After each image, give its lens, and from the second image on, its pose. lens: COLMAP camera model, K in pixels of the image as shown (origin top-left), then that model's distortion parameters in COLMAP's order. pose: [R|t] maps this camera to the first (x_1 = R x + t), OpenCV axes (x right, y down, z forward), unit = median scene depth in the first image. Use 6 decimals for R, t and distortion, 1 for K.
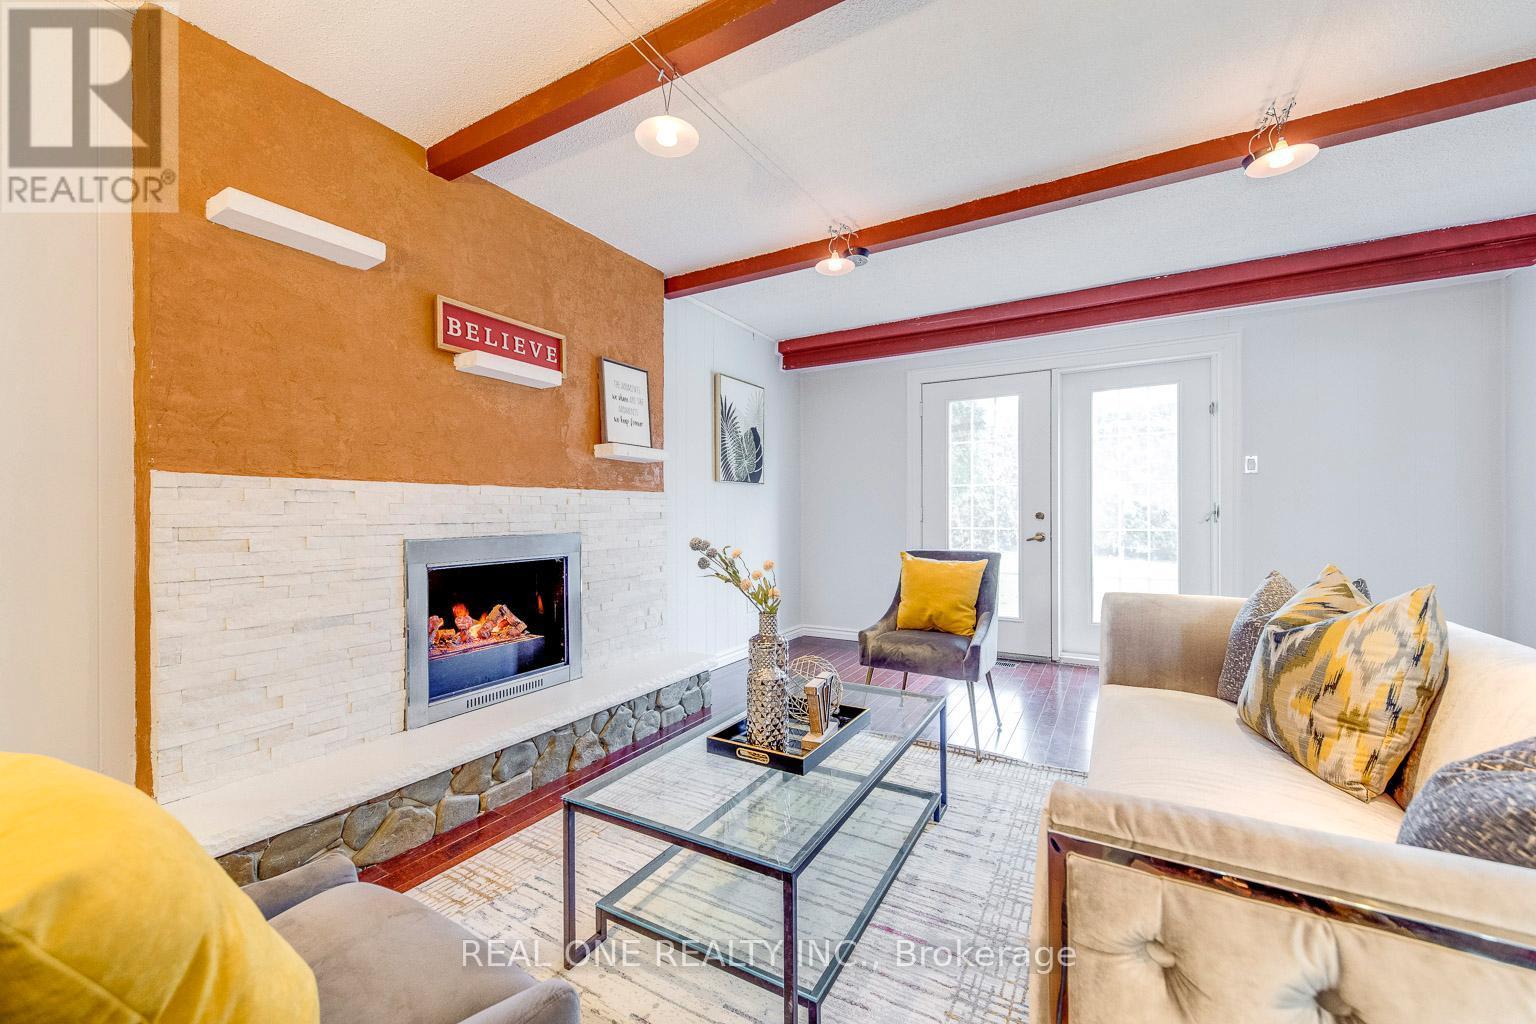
lens RADIAL K [[599.0, 0, 767.0], [0, 599.0, 512.9], [0, 0, 1]] dist [0.002679, -0.000264]
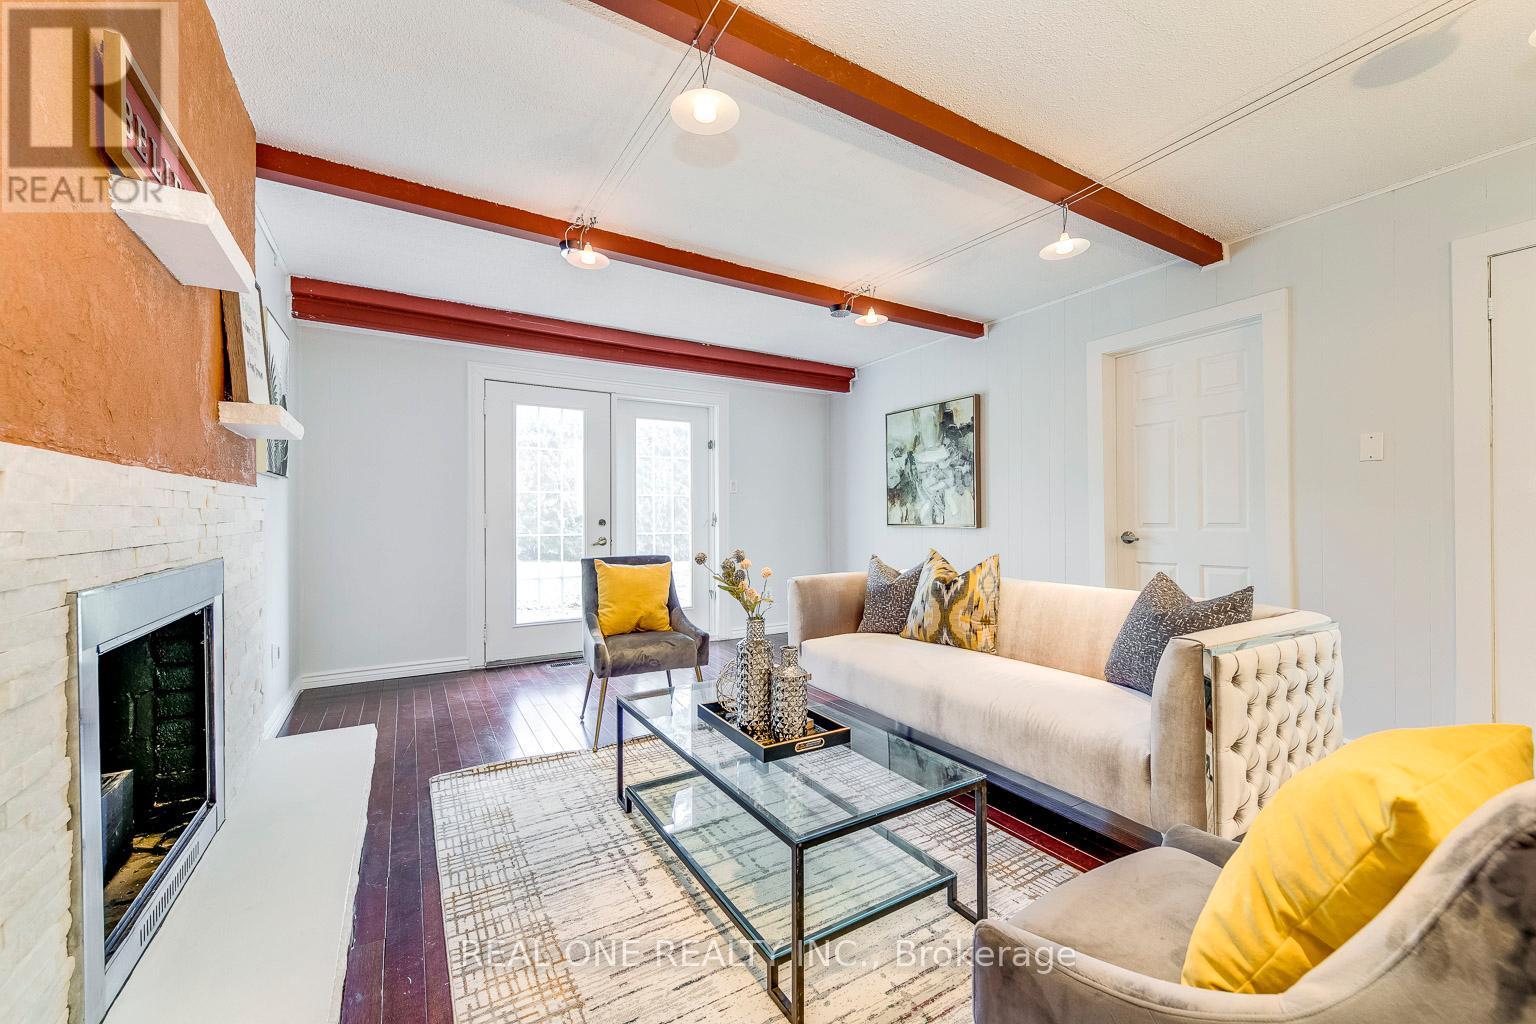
lens RADIAL K [[599.0, 0, 763.7], [0, 599.0, 517.0], [0, 0, 1]] dist [0.002679, -0.000264]
pose [[0.485172, 0.001945, 0.874417, -0.549323], [-0.002069, 0.999997, -0.001077, -0.006234], [-0.874417, -0.001286, 0.485174, 0.289639]]
